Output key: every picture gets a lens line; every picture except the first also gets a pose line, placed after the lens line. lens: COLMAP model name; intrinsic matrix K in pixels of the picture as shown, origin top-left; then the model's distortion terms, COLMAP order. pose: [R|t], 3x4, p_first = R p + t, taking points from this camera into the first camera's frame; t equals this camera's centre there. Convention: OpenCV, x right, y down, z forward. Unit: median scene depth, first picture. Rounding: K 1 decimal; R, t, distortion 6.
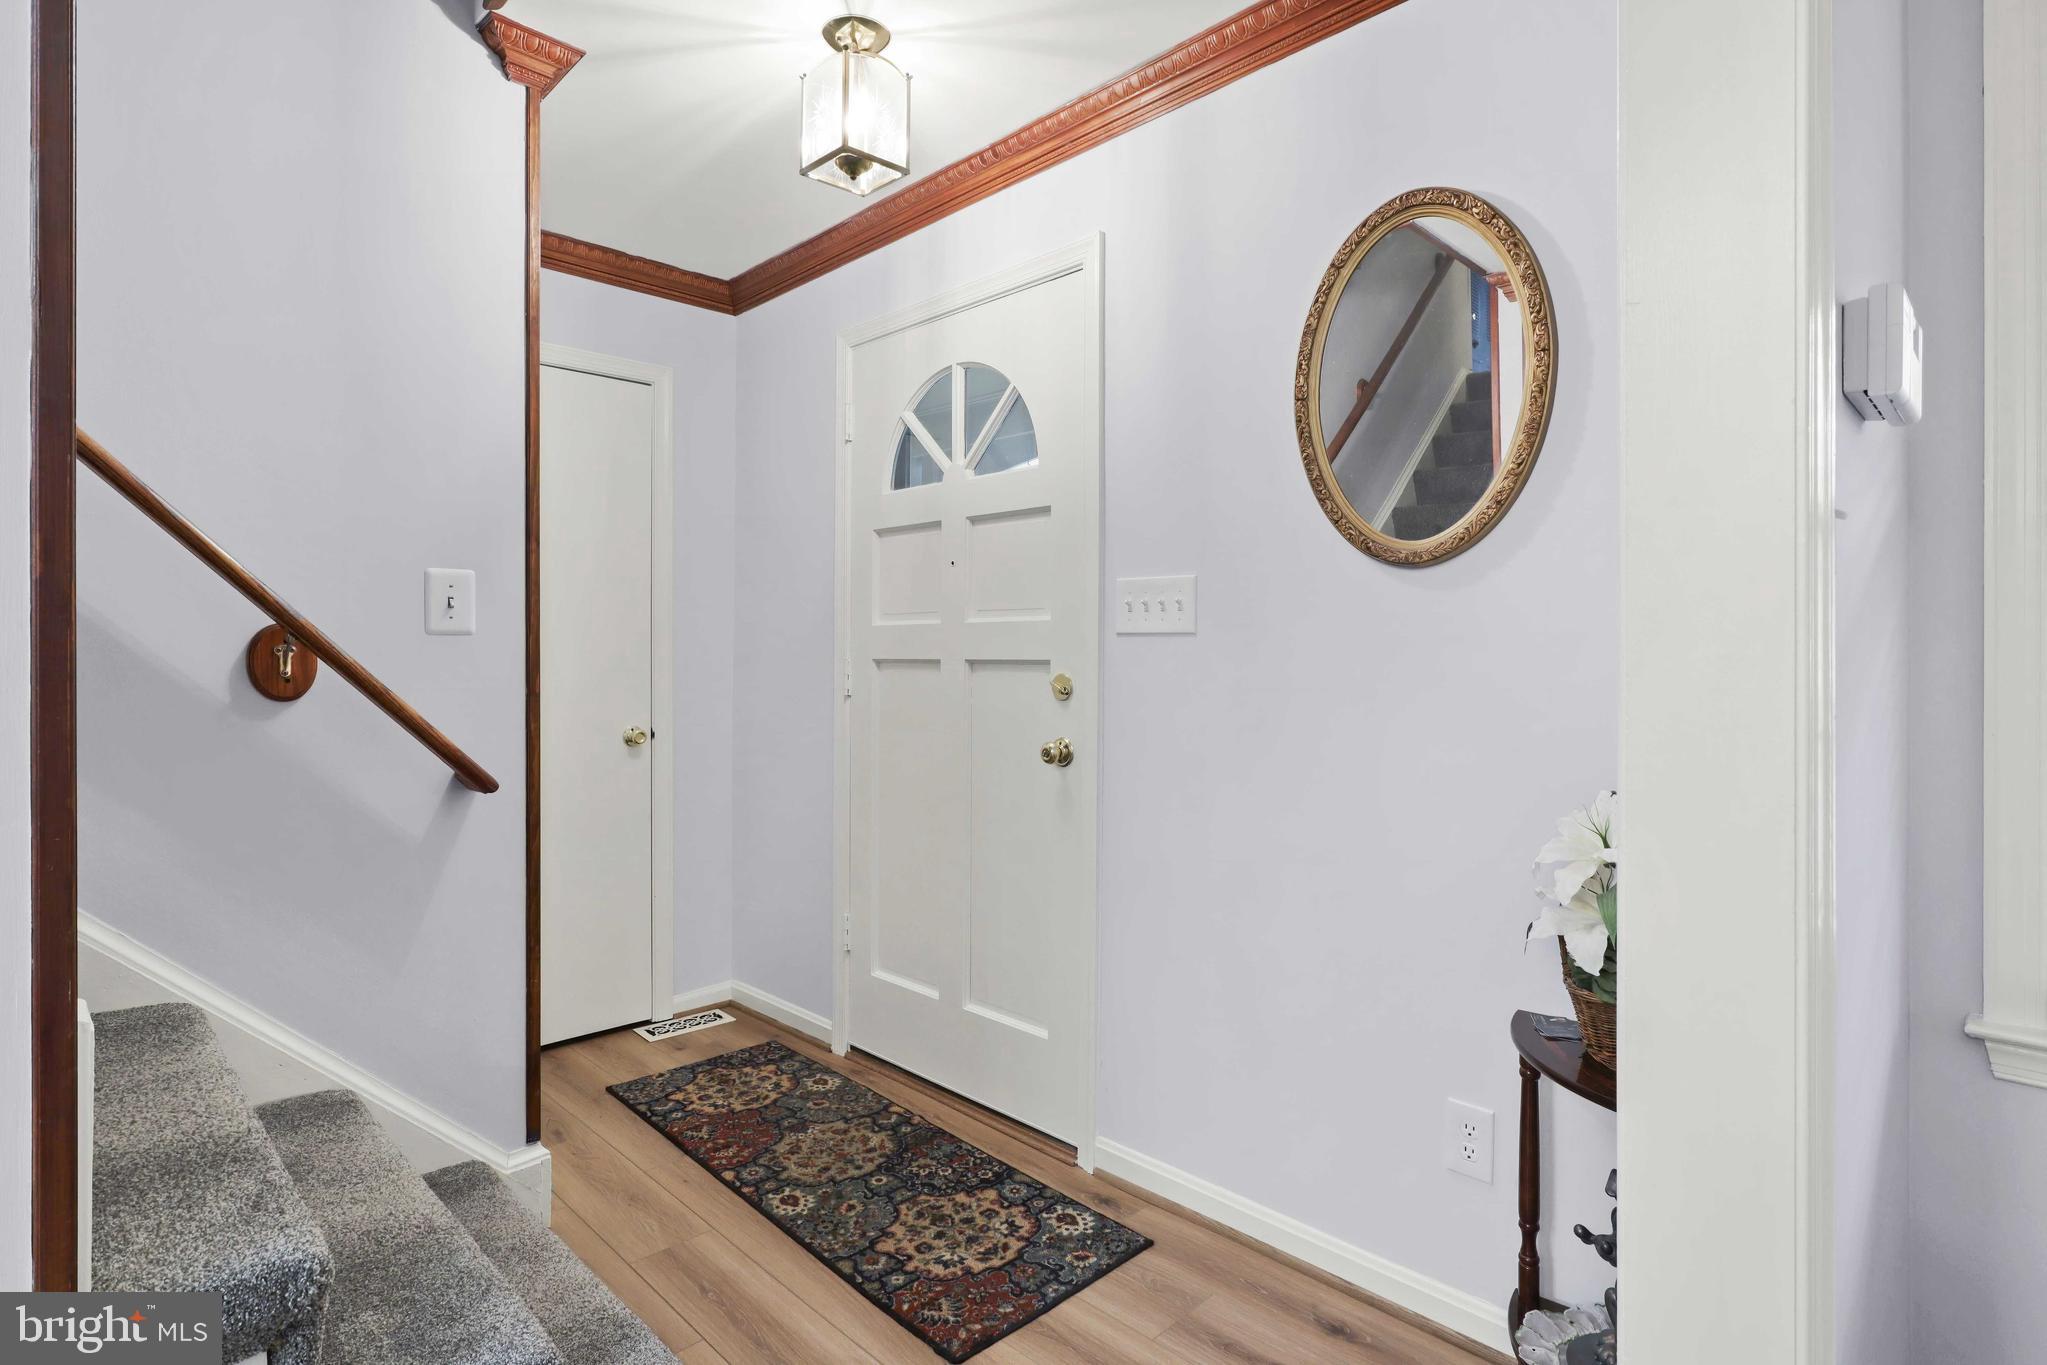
lens RADIAL K [[1066.9, 0, 970.4], [0, 1066.9, 674.5], [0, 0, 1]] dist [-0.029346, 0.000726]
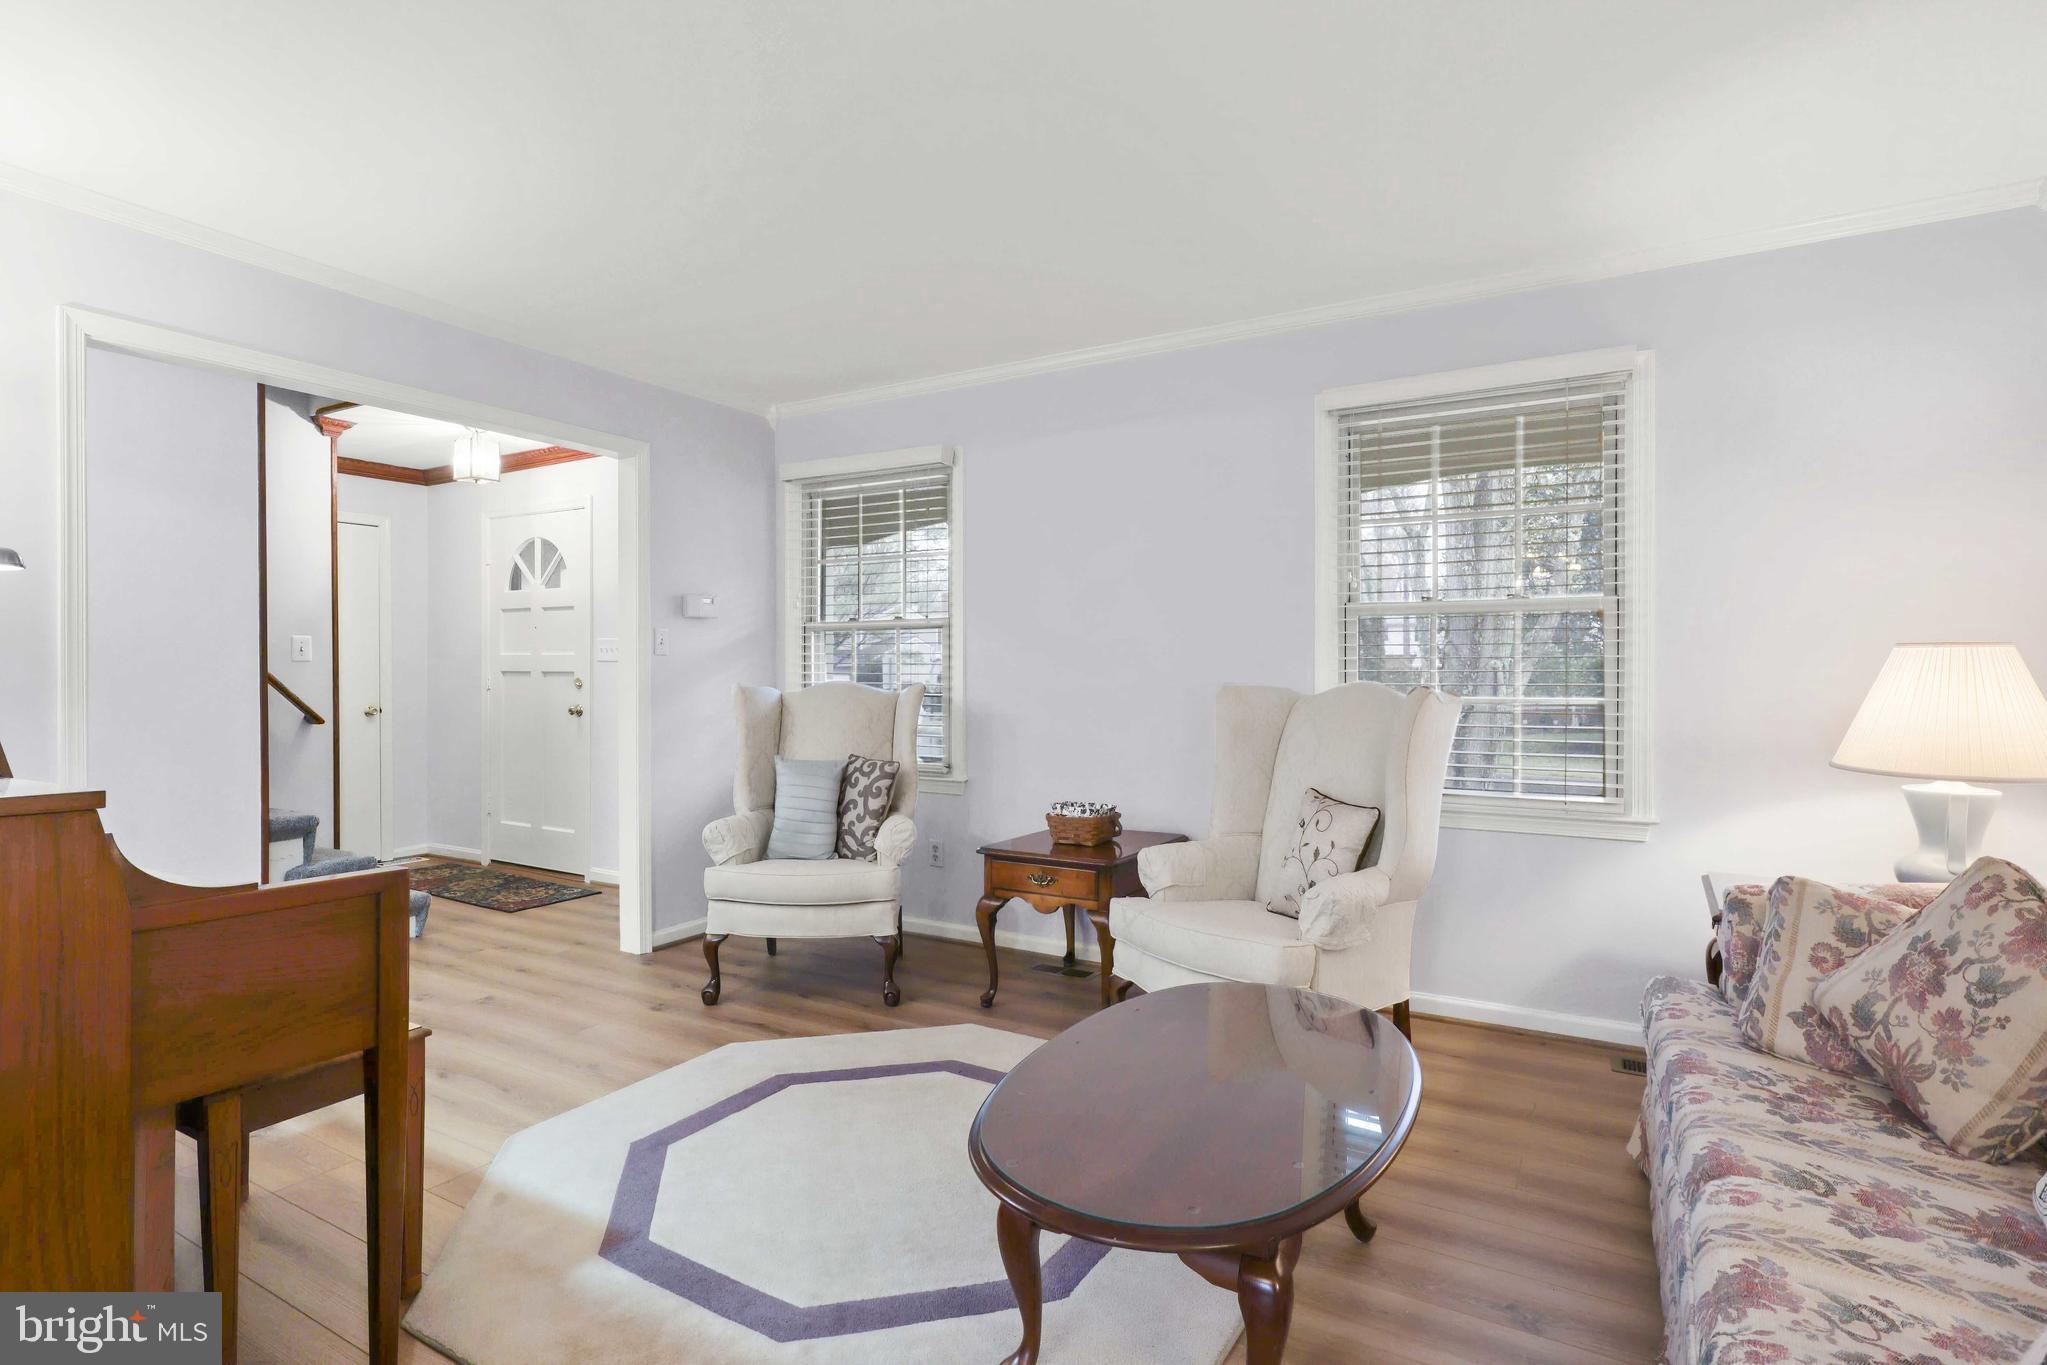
lens RADIAL K [[1038.0, 0, 1002.6], [0, 1038.0, 679.4], [0, 0, 1]] dist [-0.045577, 0.022180]
pose [[0.958541, -0.005125, 0.284907, 0.311096], [0.006216, 0.999976, -0.002928, 0.015560], [-0.284886, 0.004577, 0.958551, -1.352383]]
